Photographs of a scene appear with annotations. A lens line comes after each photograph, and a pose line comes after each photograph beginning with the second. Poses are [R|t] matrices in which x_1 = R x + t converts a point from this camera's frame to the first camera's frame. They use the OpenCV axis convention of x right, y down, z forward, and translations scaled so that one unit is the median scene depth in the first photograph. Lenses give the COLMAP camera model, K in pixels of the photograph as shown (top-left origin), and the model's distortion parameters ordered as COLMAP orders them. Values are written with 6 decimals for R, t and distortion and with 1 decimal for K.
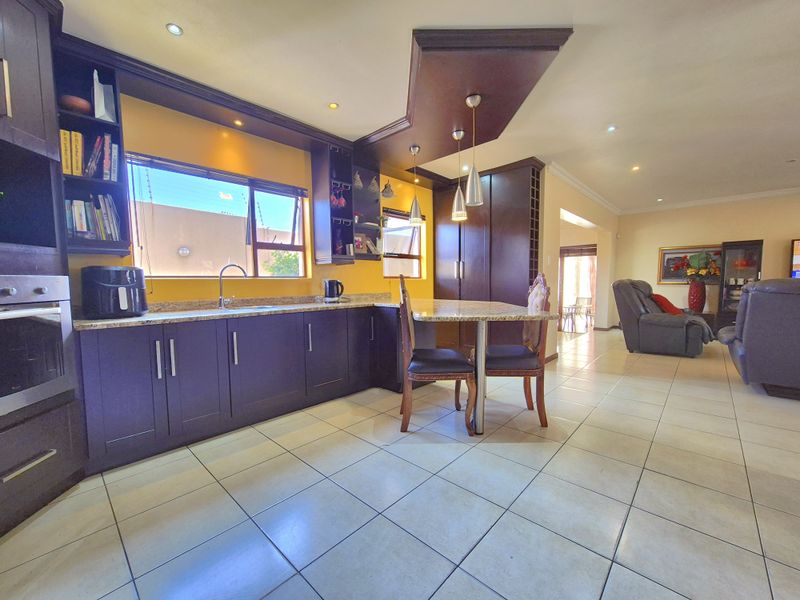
lens RADIAL K [[326.4, 0, 400.0], [0, 326.4, 300.0], [0, 0, 1]] dist [0.000503, -0.000032]
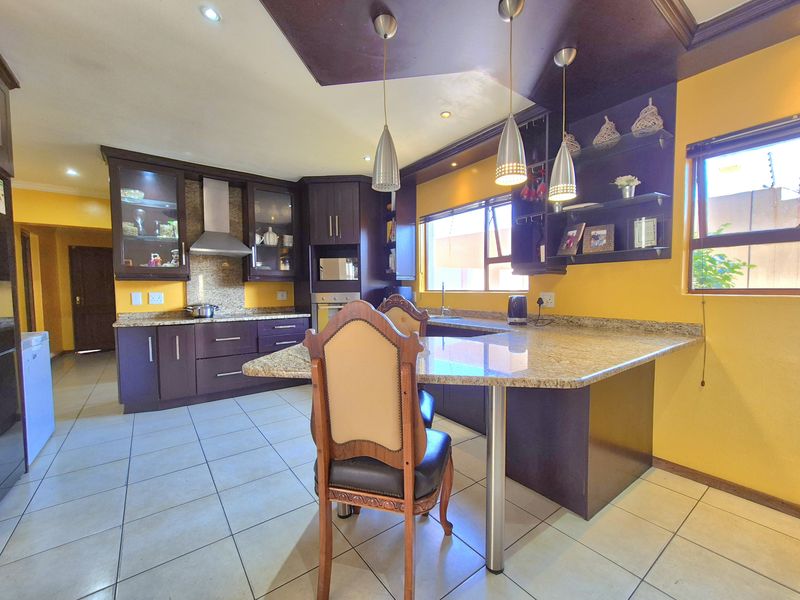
lens RADIAL K [[335.4, 0, 401.7], [0, 335.4, 306.9], [0, 0, 1]] dist [-0.002010, -0.000290]
pose [[-0.169346, 0.067447, -0.983246, 0.708045], [-0.043785, 0.996156, 0.075874, -0.091654], [0.984584, 0.055900, -0.165741, 0.934562]]
